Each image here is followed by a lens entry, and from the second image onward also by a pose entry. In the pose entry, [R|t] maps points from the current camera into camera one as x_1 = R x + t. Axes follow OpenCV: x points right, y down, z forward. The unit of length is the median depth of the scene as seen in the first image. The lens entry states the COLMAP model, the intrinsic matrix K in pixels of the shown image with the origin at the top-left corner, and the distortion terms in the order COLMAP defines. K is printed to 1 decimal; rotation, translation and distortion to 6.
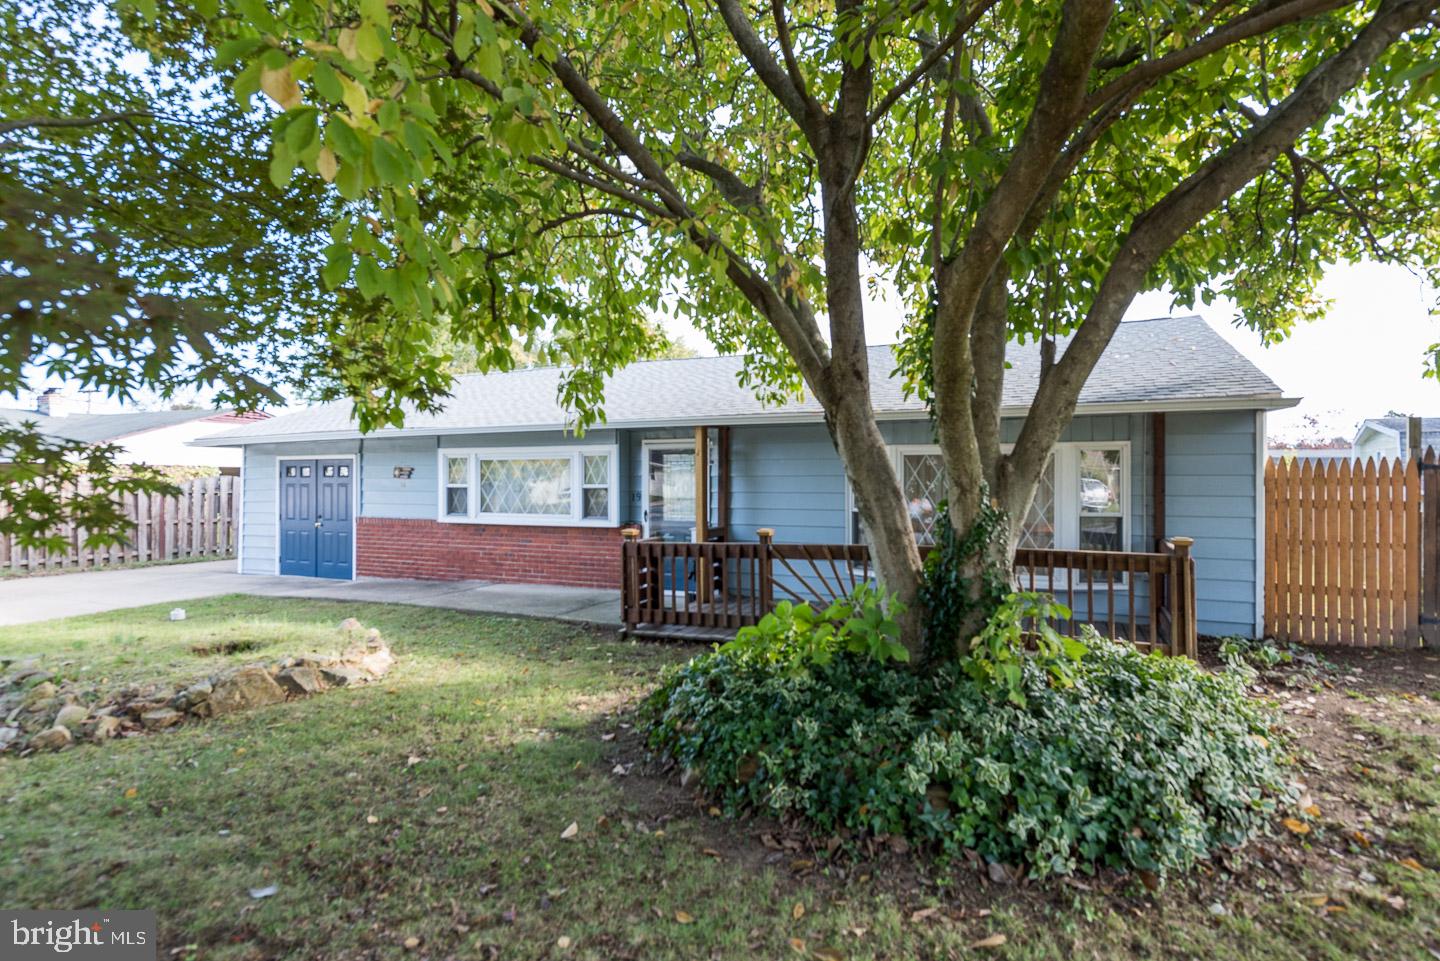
lens RADIAL K [[806.1, 0, 719.5], [0, 806.1, 484.6], [0, 0, 1]] dist [0.004097, 0.000195]
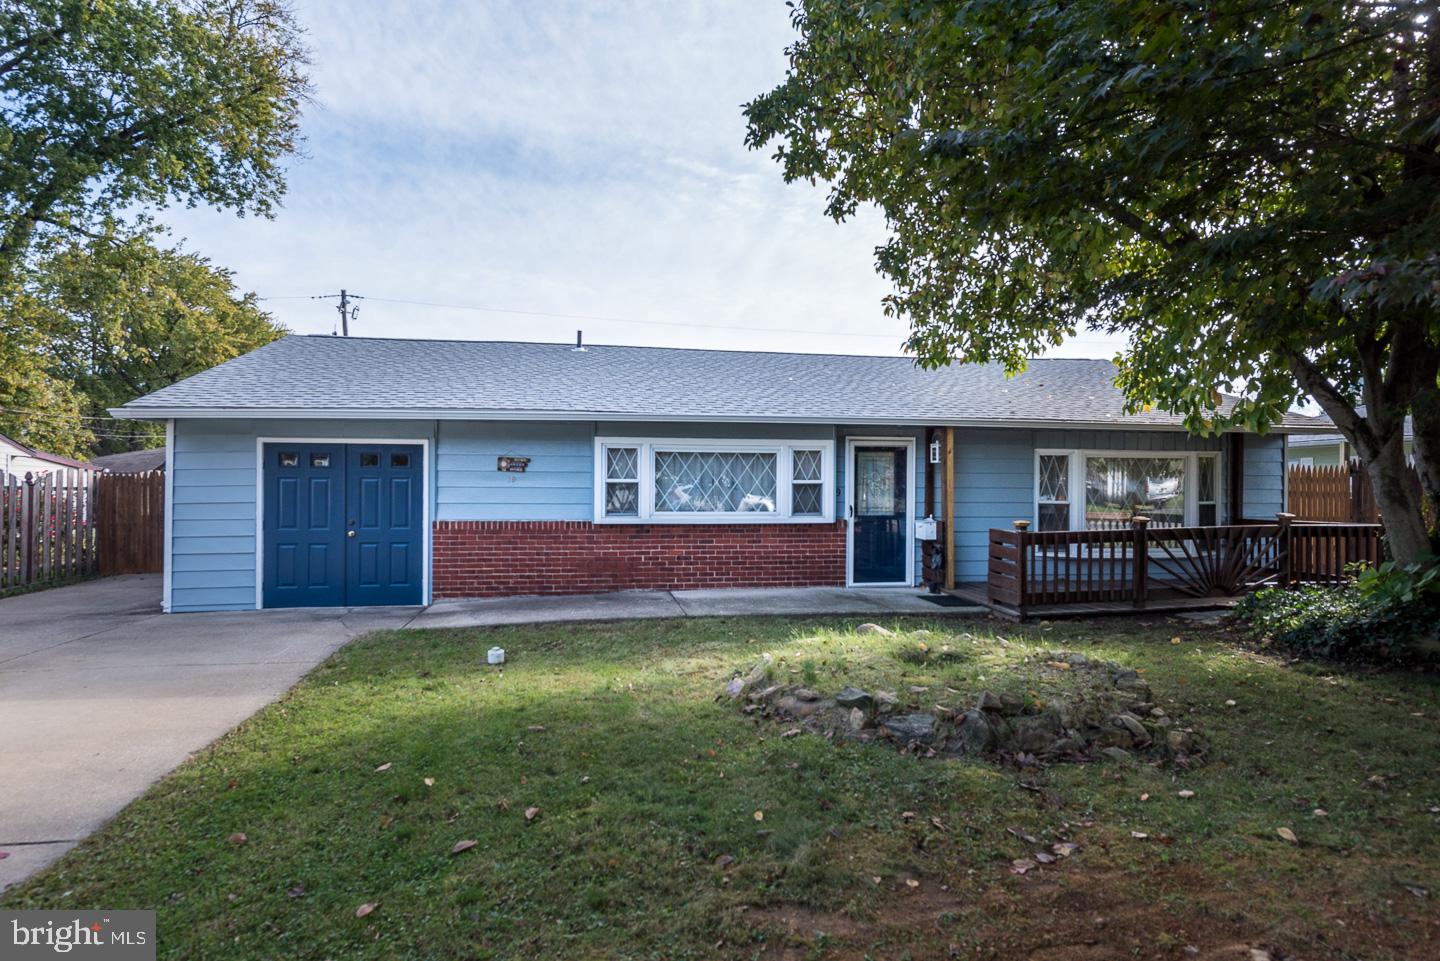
lens RADIAL K [[813.9, 0, 719.6], [0, 813.9, 476.3], [0, 0, 1]] dist [0.001083, 0.000133]
pose [[0.806785, 0.002483, 0.590839, -0.760815], [-0.003989, 0.999991, 0.001243, -0.004684], [-0.590831, -0.003360, 0.806788, 0.245079]]
